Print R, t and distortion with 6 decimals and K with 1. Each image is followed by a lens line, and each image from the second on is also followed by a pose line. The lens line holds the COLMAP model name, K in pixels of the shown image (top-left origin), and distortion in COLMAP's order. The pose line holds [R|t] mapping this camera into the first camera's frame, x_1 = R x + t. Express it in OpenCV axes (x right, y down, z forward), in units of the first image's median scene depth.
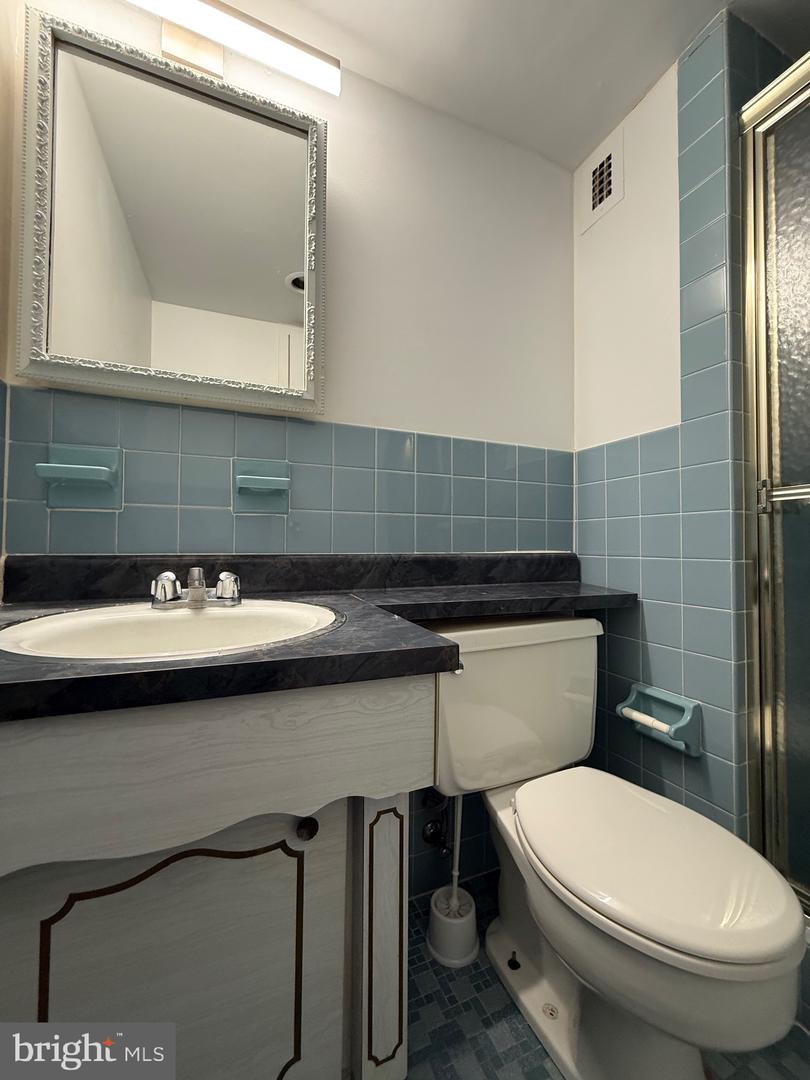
lens RADIAL K [[432.5, 0, 412.4], [0, 432.5, 534.8], [0, 0, 1]] dist [0.002735, -0.001712]
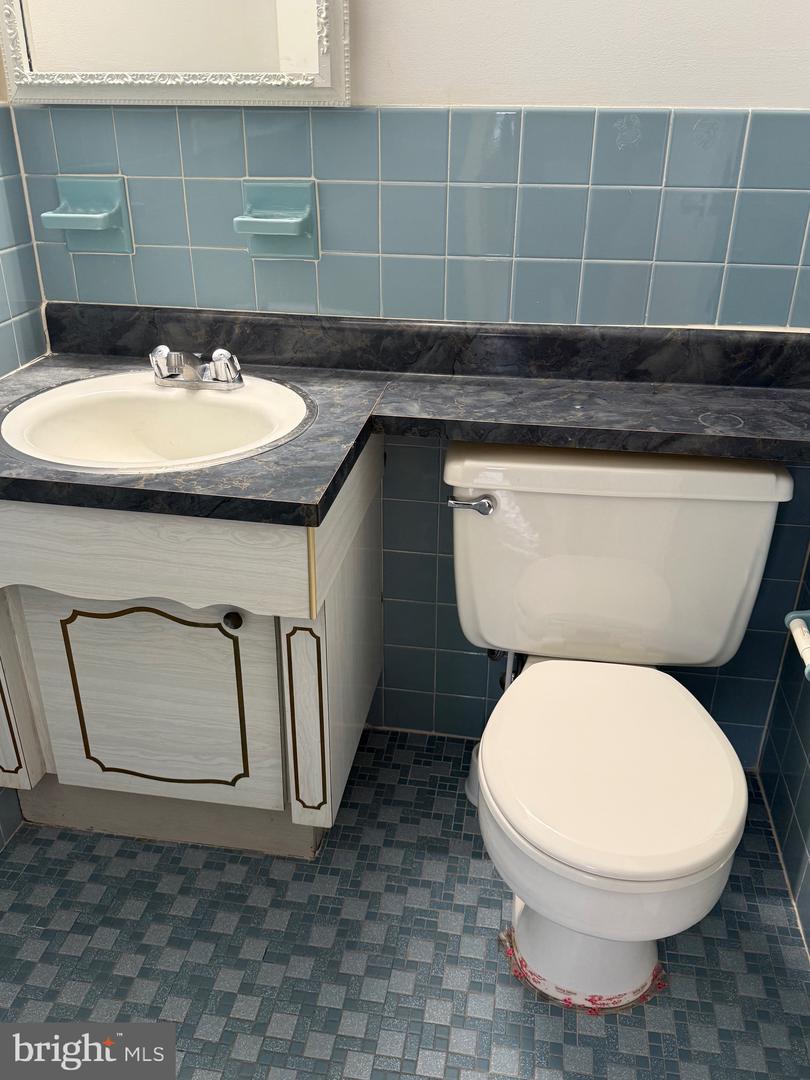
lens RADIAL K [[896.3, 0, 412.4], [0, 896.3, 550.3], [0, 0, 1]] dist [0.069839, -0.102056]
pose [[0.843476, 0.245622, -0.477722, 0.697447], [0.007209, 0.884079, 0.467281, -0.326473], [0.537119, -0.397584, 0.743929, -0.237687]]
